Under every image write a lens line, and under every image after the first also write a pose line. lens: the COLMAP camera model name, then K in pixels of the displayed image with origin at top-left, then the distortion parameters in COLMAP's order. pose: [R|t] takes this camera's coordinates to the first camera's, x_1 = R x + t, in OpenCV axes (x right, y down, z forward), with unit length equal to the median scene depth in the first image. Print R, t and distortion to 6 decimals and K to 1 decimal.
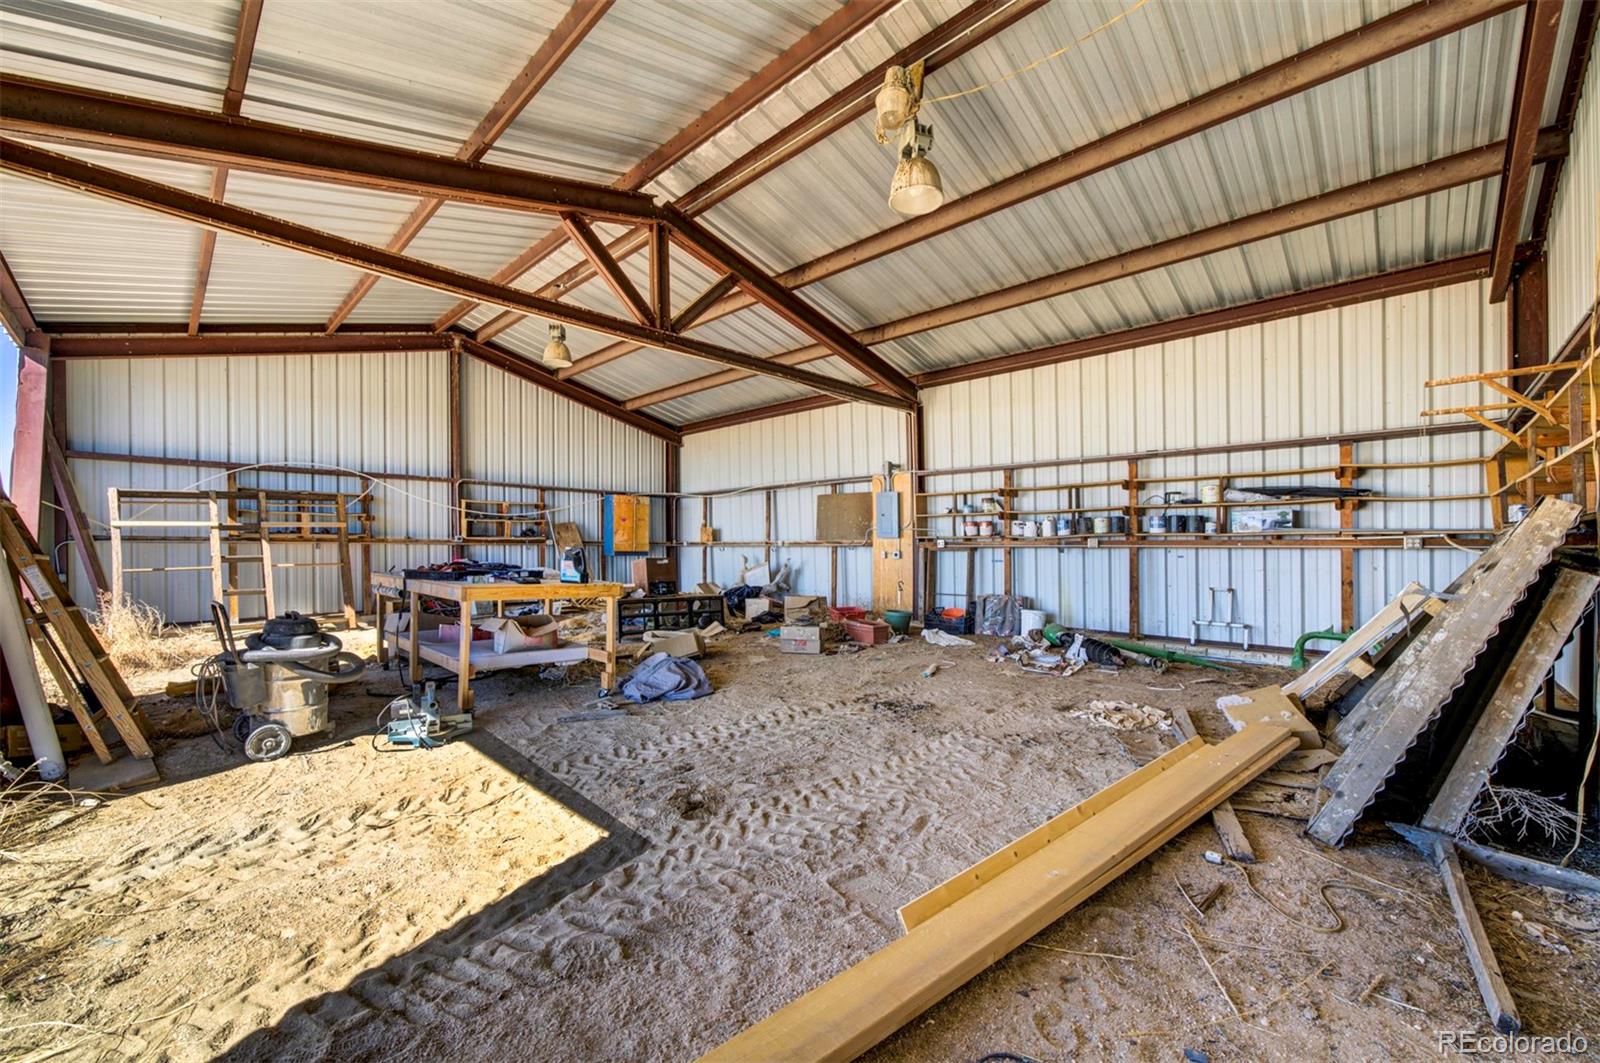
lens RADIAL K [[640.6, 0, 793.9], [0, 640.6, 536.1], [0, 0, 1]] dist [-0.028152, 0.013727]
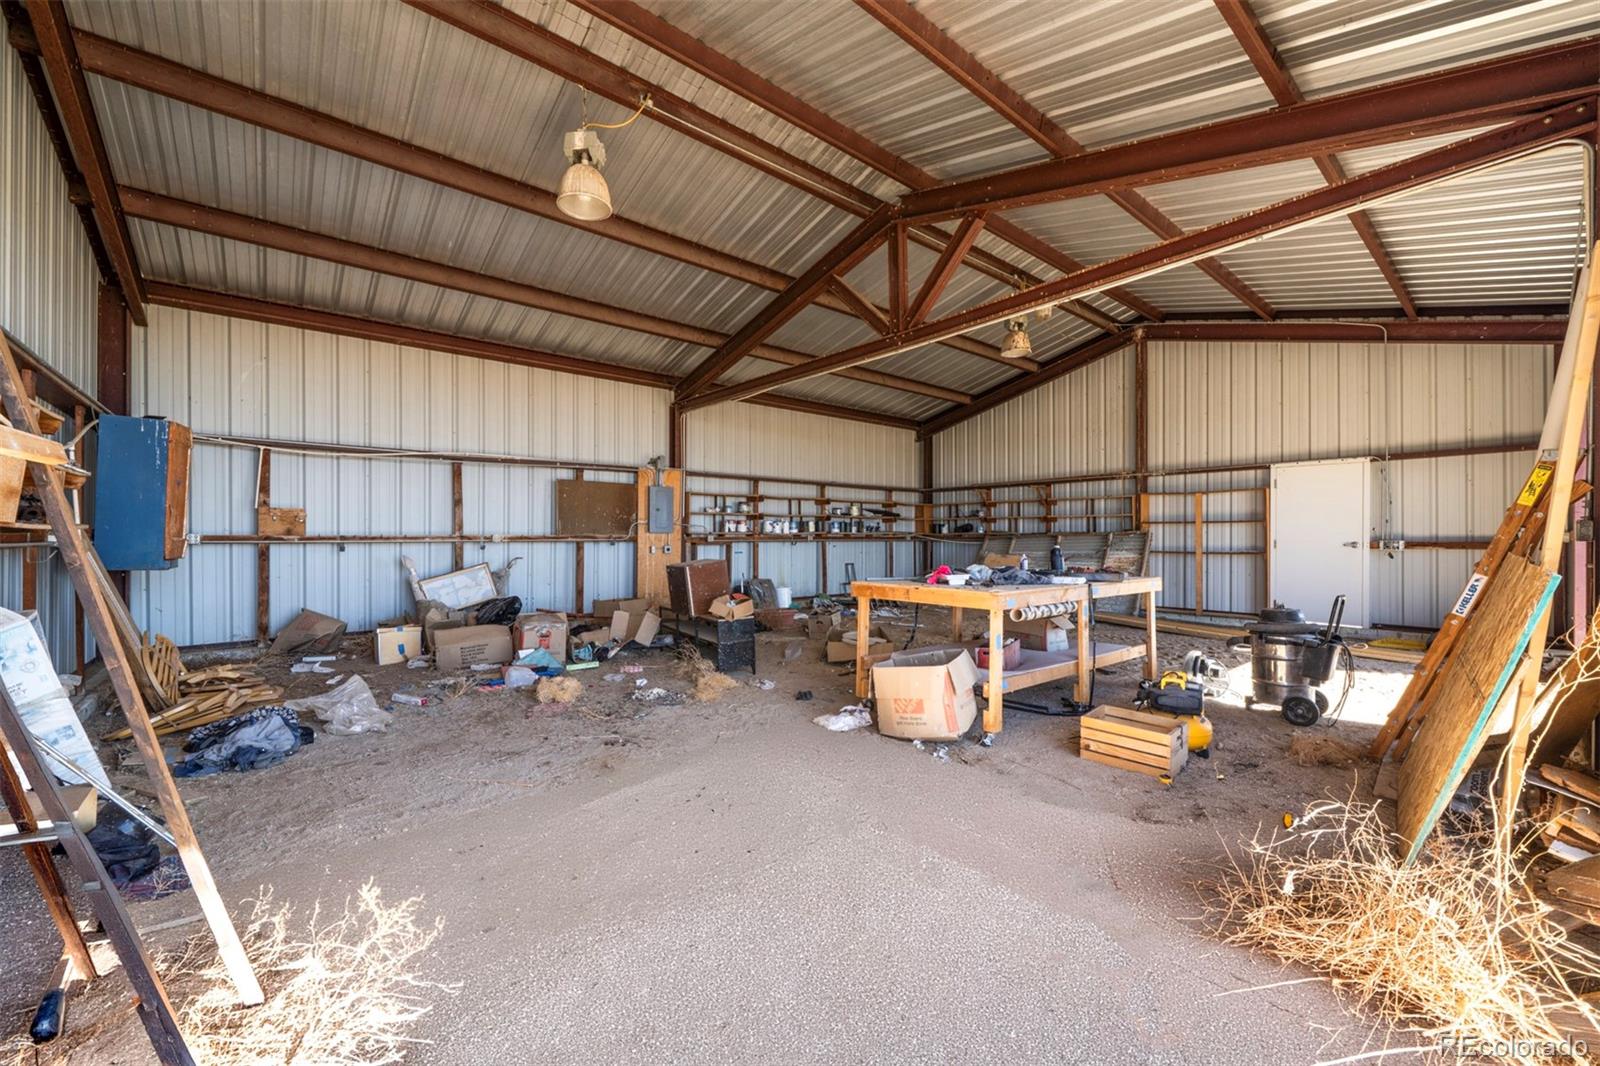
lens RADIAL K [[640.6, 0, 793.9], [0, 640.6, 537.6], [0, 0, 1]] dist [-0.028152, 0.013727]
pose [[0.093537, 0.015918, 0.995489, -0.856789], [0.004425, 0.999856, -0.016404, 0.028567], [-0.995606, 0.005939, 0.093453, 0.740601]]
